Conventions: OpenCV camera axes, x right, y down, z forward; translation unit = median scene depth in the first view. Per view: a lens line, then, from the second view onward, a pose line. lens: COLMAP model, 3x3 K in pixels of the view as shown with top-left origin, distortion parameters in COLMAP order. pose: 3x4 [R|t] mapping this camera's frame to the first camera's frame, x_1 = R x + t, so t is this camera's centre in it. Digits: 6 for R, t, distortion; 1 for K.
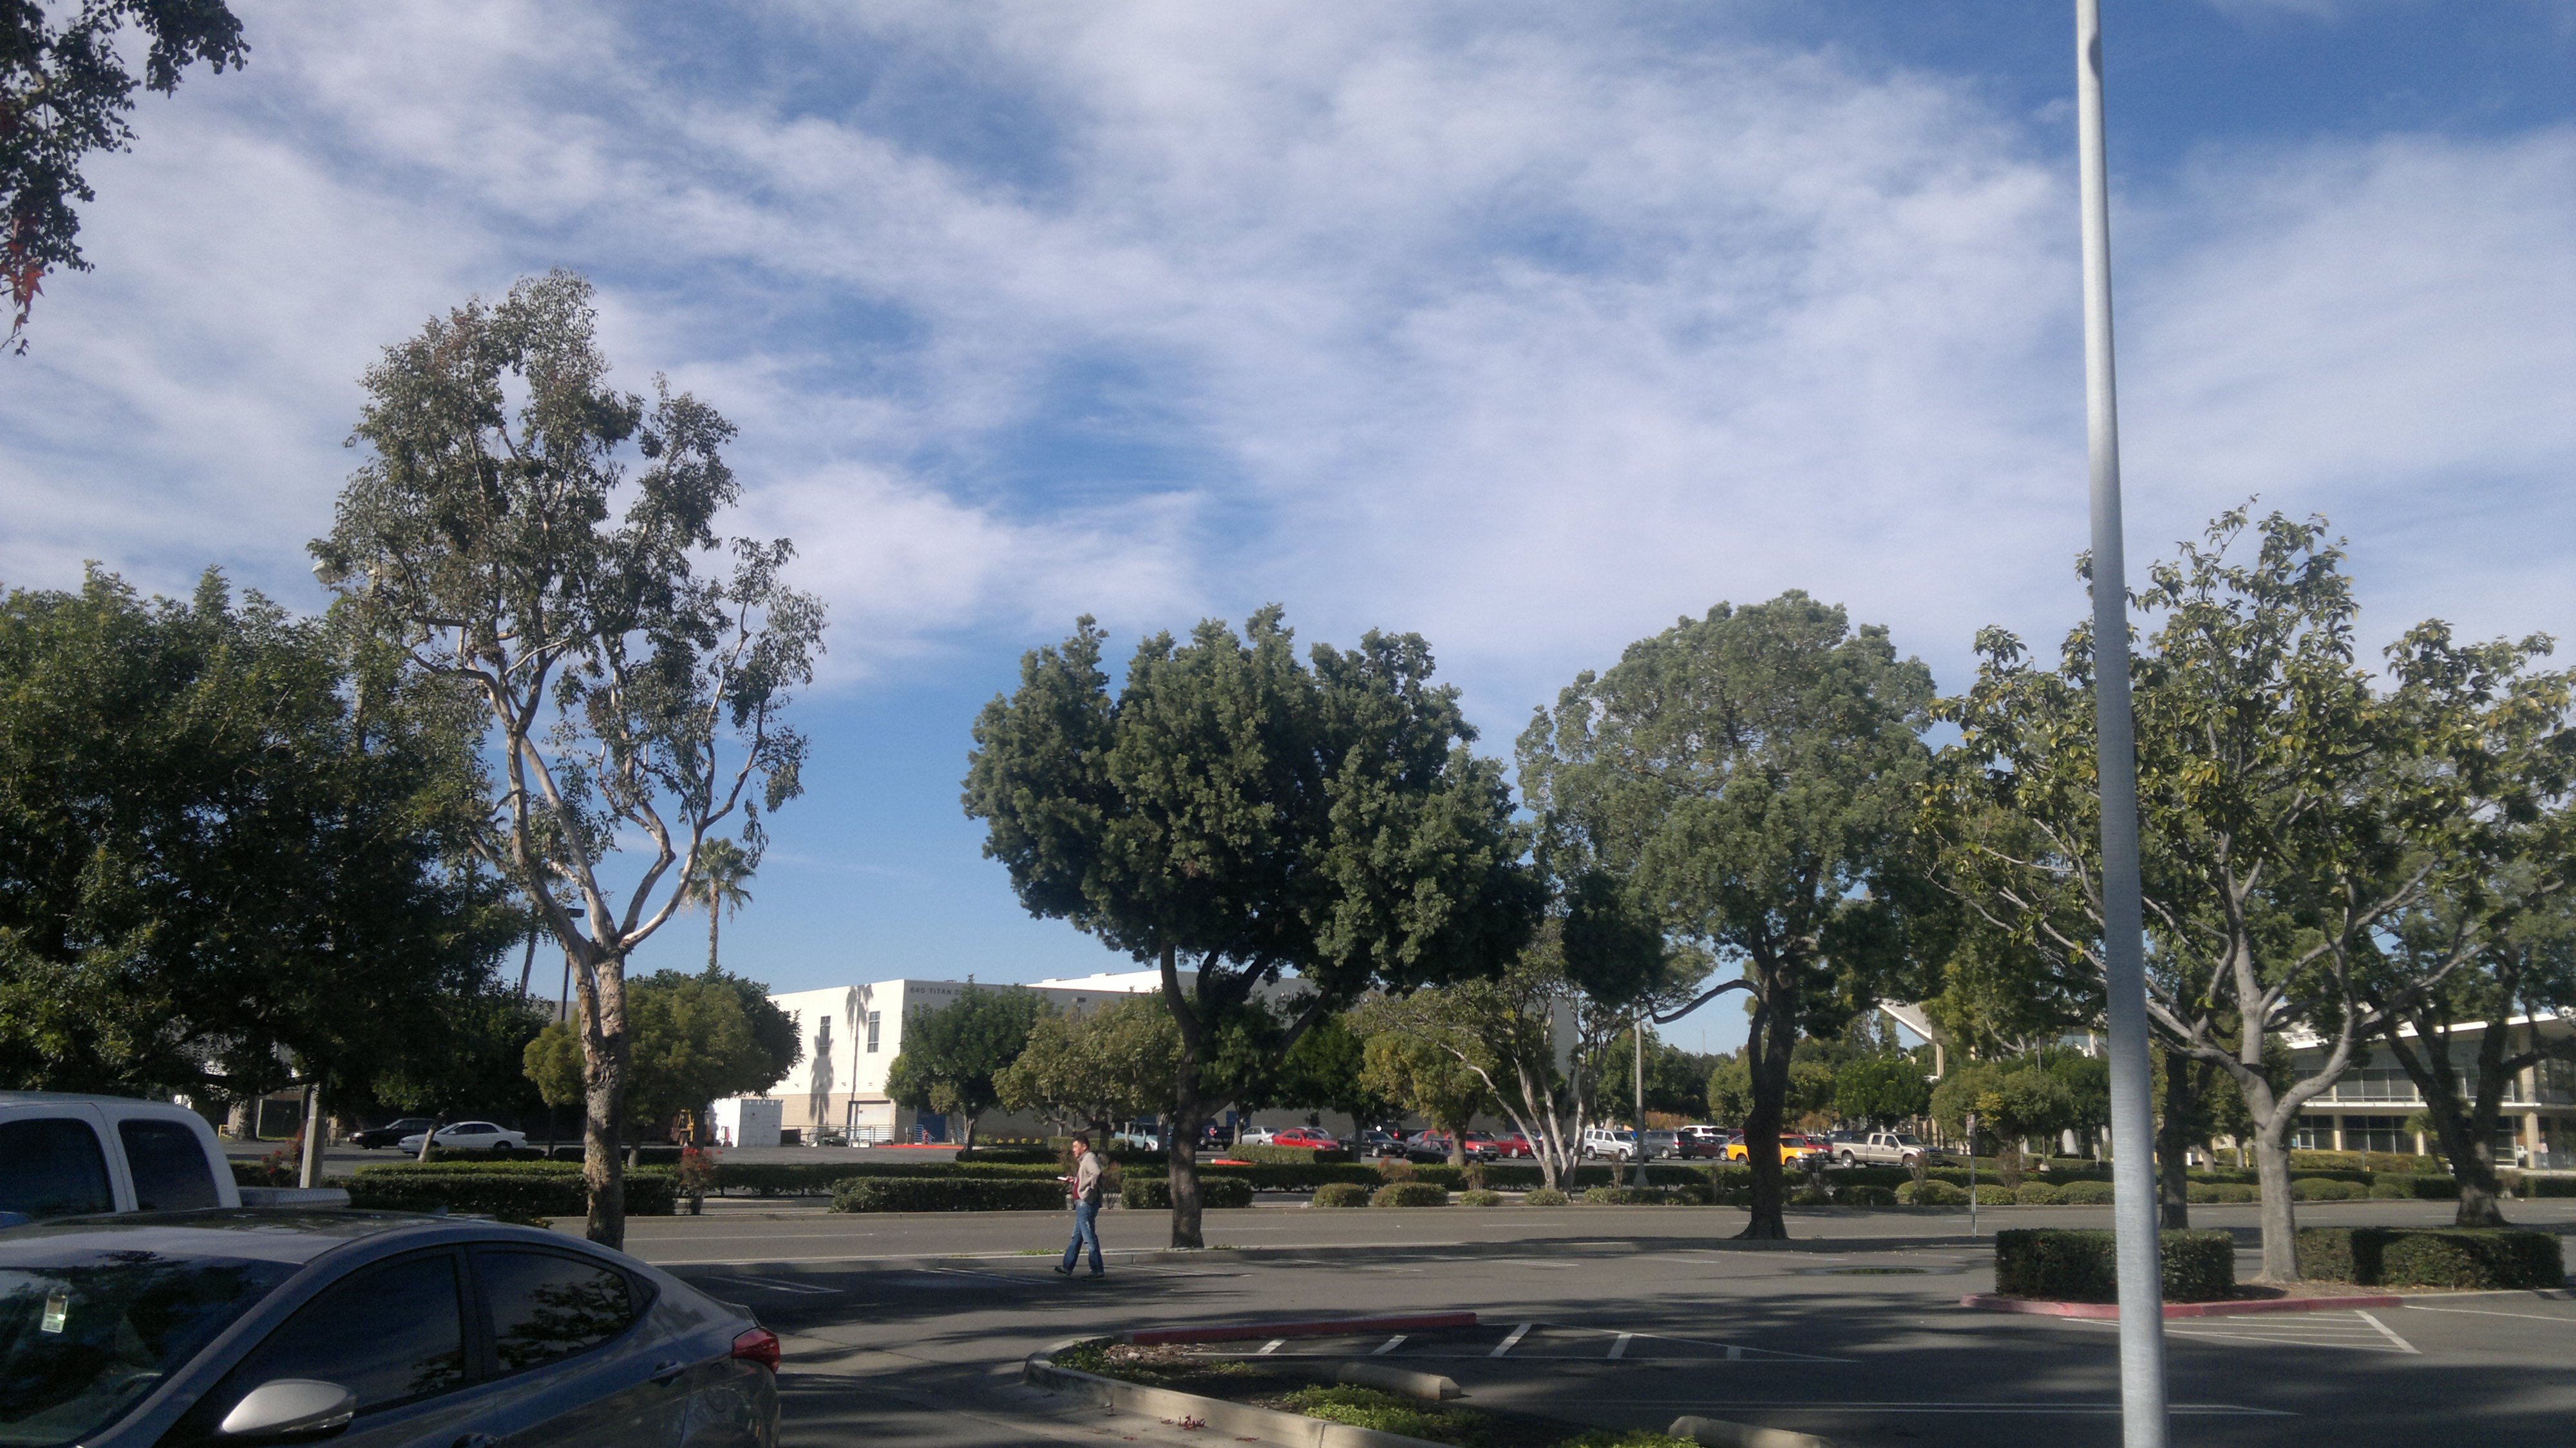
lens RADIAL K [[2205.4, 0, 1378.1], [0, 2205.4, 723.1], [0, 0, 1]] dist [0.071611, -0.094098]
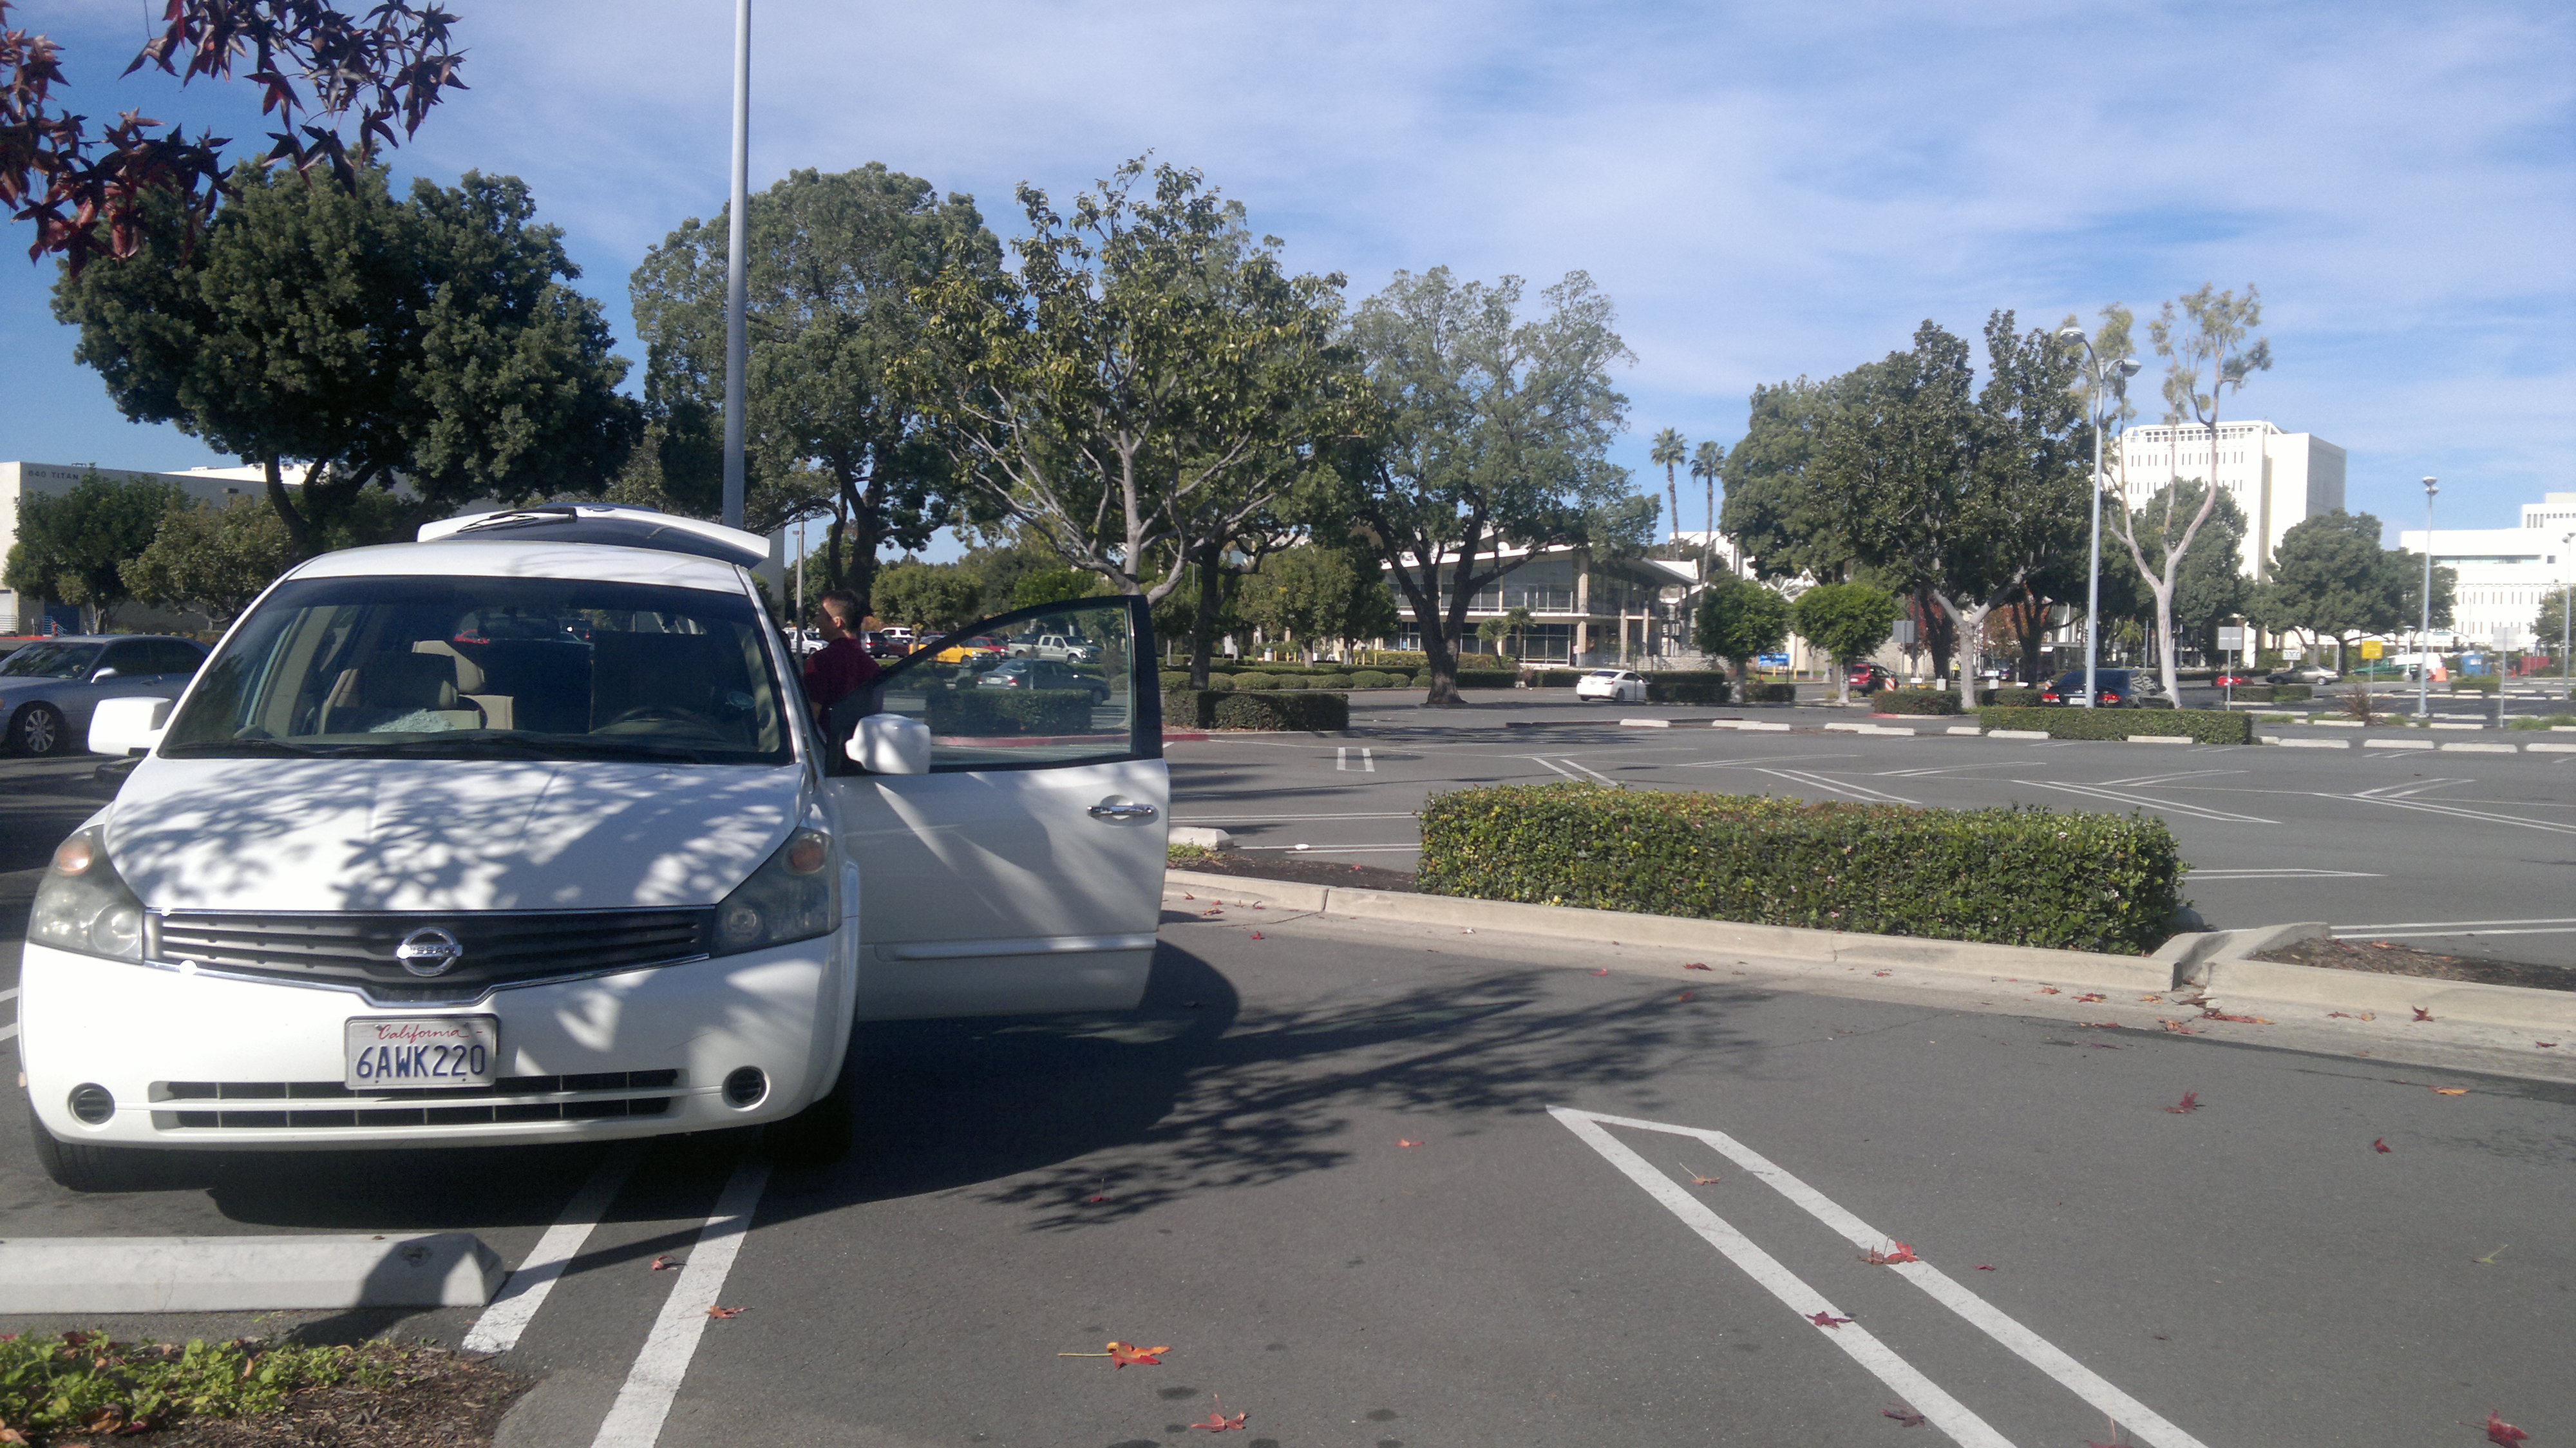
lens RADIAL K [[2205.4, 0, 1378.1], [0, 2205.4, 723.1], [0, 0, 1]] dist [0.071611, -0.094098]
pose [[0.945485, -0.002884, 0.325654, 0.065479], [-0.068432, 0.975876, 0.207325, -0.037123], [-0.318395, -0.218308, 0.922478, -0.240362]]
